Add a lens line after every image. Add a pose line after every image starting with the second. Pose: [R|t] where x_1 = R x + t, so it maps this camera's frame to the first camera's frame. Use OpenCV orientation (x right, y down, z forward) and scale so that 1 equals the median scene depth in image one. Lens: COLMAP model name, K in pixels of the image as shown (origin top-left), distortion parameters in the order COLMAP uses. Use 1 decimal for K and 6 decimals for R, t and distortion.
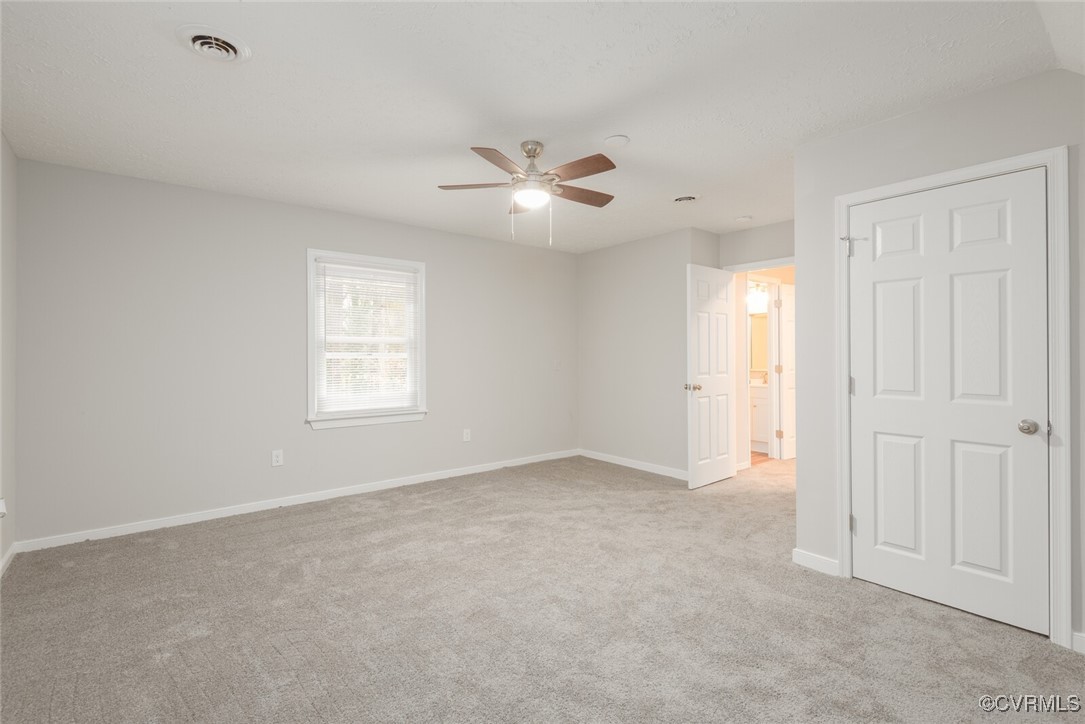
lens RADIAL K [[503.6, 0, 543.8], [0, 503.6, 356.0], [0, 0, 1]] dist [0.031075, -0.013140]
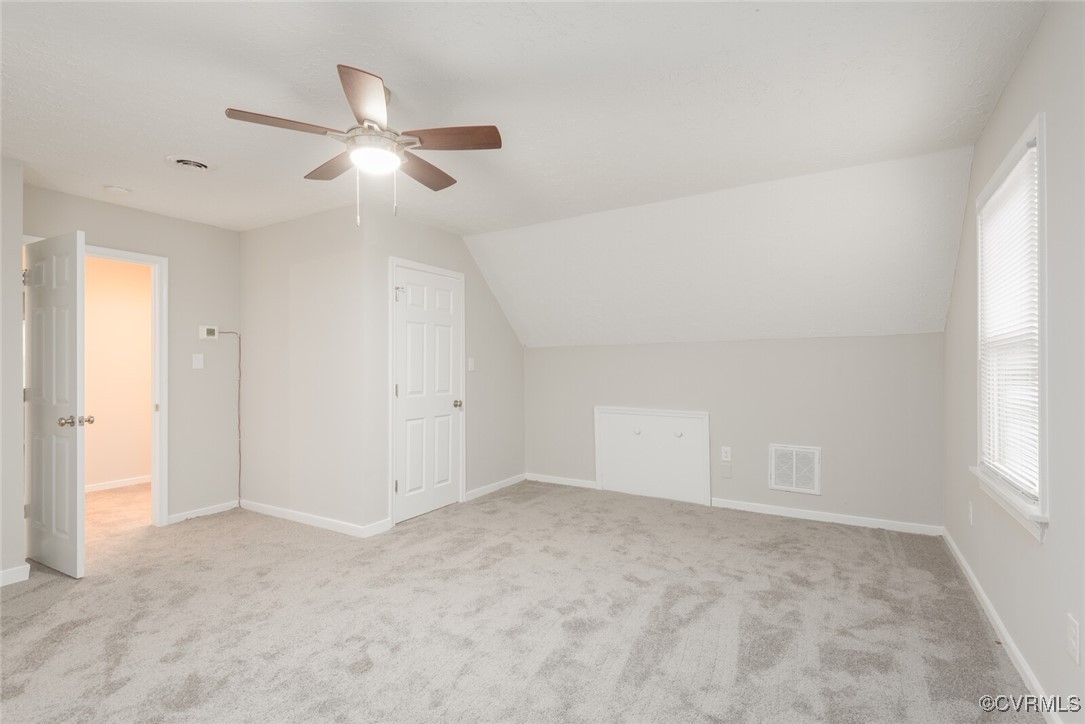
lens RADIAL K [[503.6, 0, 546.5], [0, 503.6, 366.0], [0, 0, 1]] dist [0.031075, -0.013140]
pose [[-0.352307, 0.009363, 0.935838, -0.931032], [0.006004, 0.999952, -0.007744, 0.002359], [-0.935865, 0.002891, -0.352347, 1.167984]]
